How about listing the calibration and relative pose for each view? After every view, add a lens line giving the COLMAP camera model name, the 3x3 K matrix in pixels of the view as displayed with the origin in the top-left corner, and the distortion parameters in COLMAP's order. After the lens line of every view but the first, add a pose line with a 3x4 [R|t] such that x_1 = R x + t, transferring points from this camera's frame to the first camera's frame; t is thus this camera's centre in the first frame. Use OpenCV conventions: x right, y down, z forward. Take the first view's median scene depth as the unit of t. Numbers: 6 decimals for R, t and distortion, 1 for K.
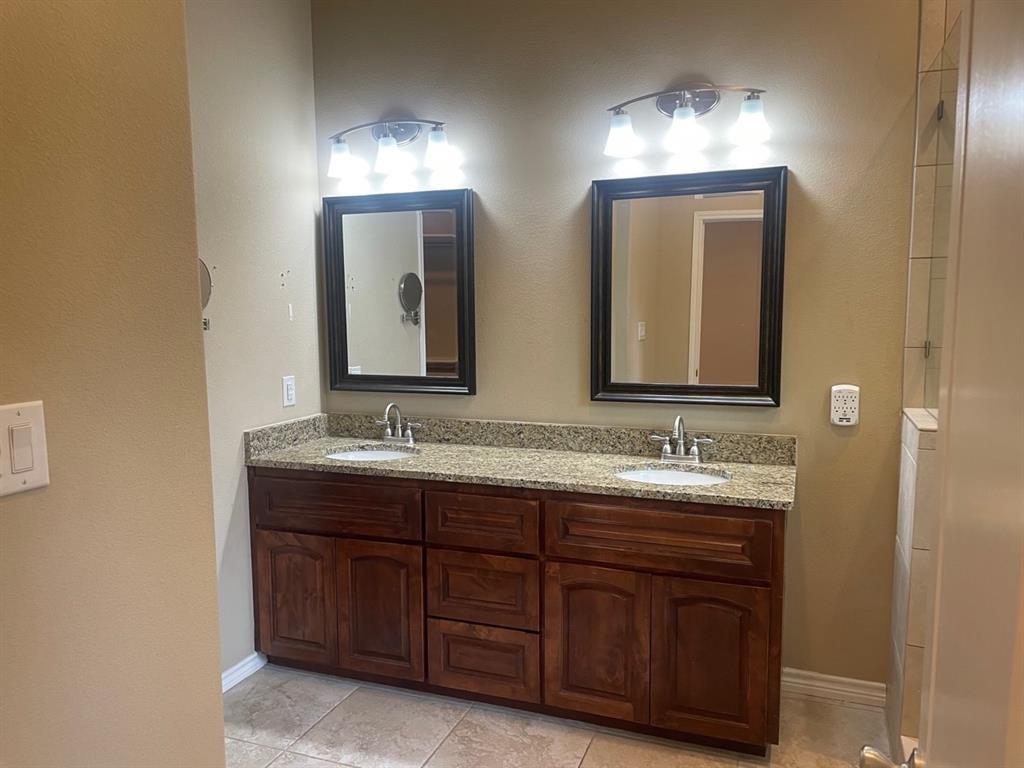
lens RADIAL K [[771.5, 0, 516.3], [0, 771.5, 385.5], [0, 0, 1]] dist [0.079774, -0.103124]
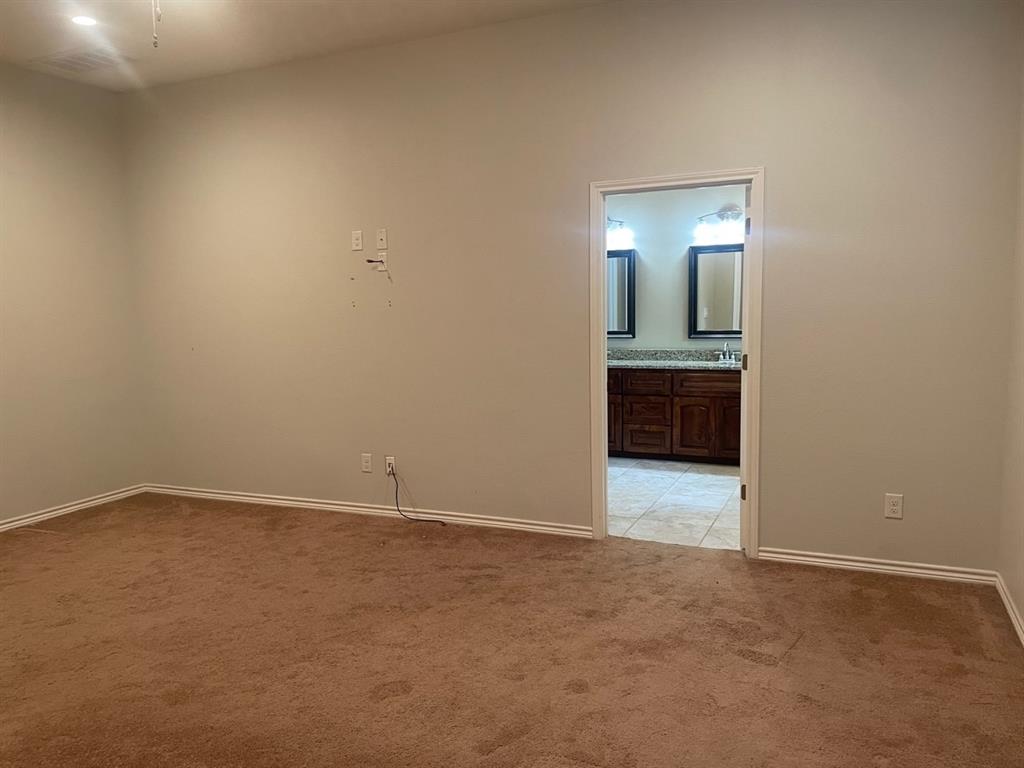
lens RADIAL K [[771.5, 0, 504.6], [0, 771.5, 387.3], [0, 0, 1]] dist [0.079774, -0.103124]
pose [[0.997388, -0.004188, -0.072115, -0.323021], [0.004223, 0.999991, 0.000322, 0.182685], [0.072113, -0.000626, 0.997396, -1.547058]]
